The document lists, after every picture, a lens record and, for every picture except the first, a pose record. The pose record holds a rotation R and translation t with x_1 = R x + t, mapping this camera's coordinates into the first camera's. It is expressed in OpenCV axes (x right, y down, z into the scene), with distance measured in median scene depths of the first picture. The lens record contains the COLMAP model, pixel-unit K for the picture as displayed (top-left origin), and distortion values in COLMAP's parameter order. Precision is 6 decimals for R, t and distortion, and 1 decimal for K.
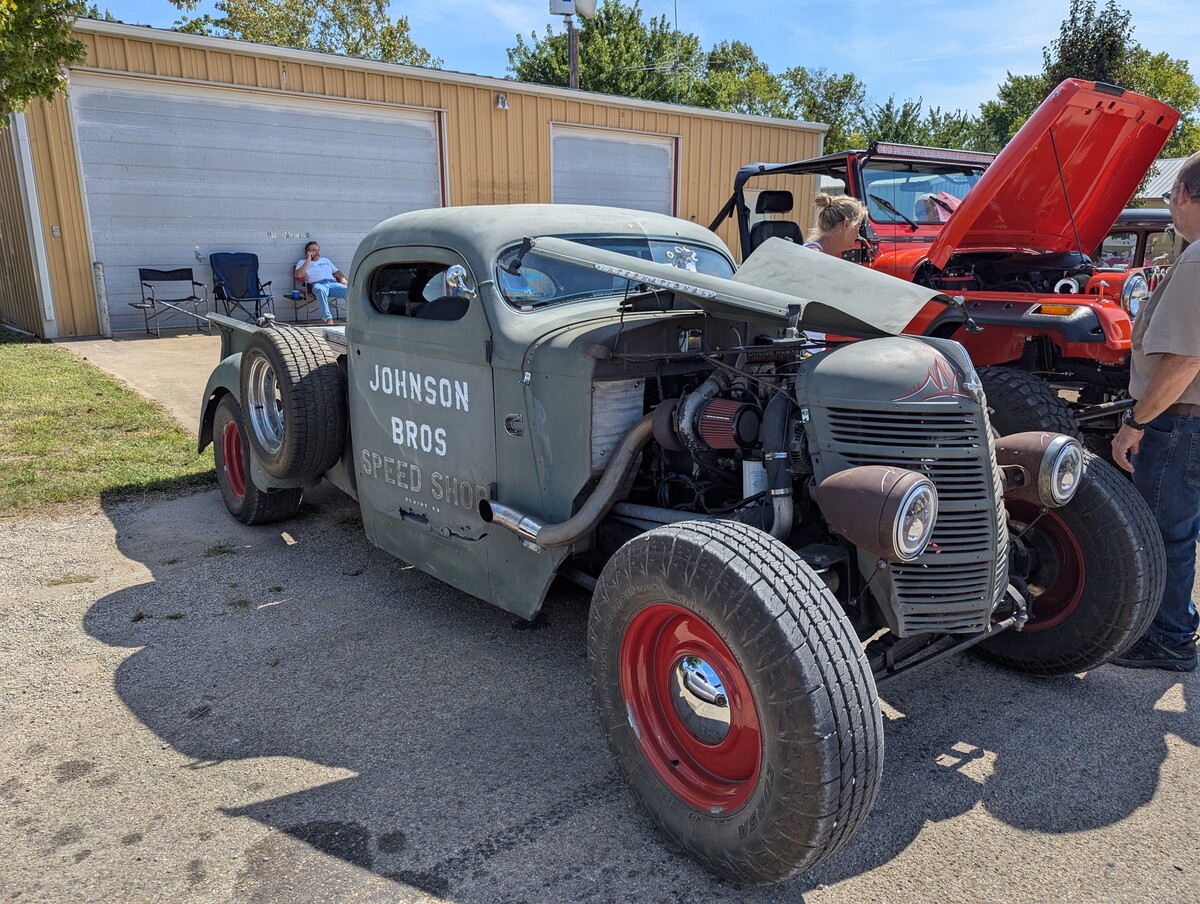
lens RADIAL K [[838.9, 0, 600.0], [0, 838.9, 452.0], [0, 0, 1]] dist [0.039545, -0.037235]
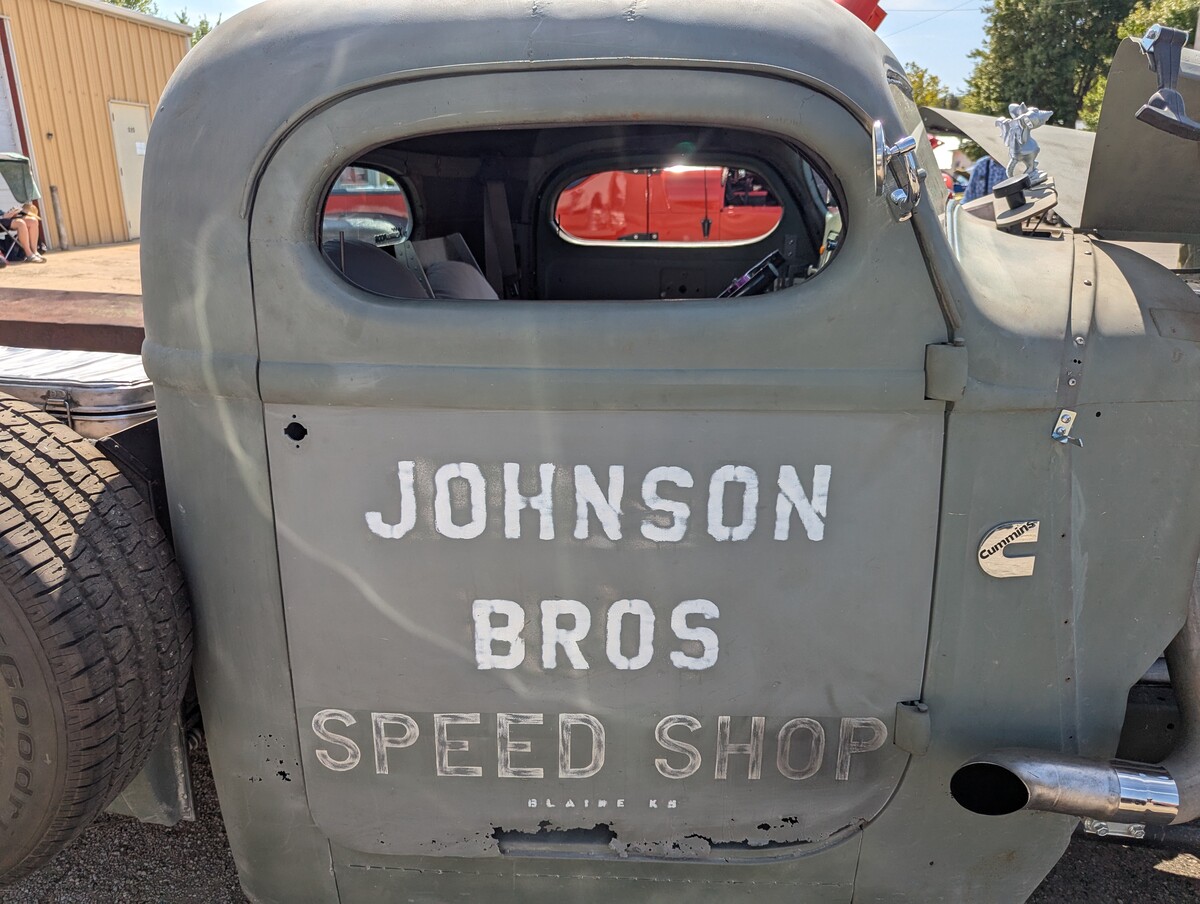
lens RADIAL K [[838.9, 0, 600.0], [0, 838.9, 452.0], [0, 0, 1]] dist [0.039545, -0.037235]
pose [[0.748616, -0.208765, 0.629278, -0.420738], [0.169028, 0.977865, 0.123328, -0.137158], [-0.641096, 0.014041, 0.767332, 0.725078]]
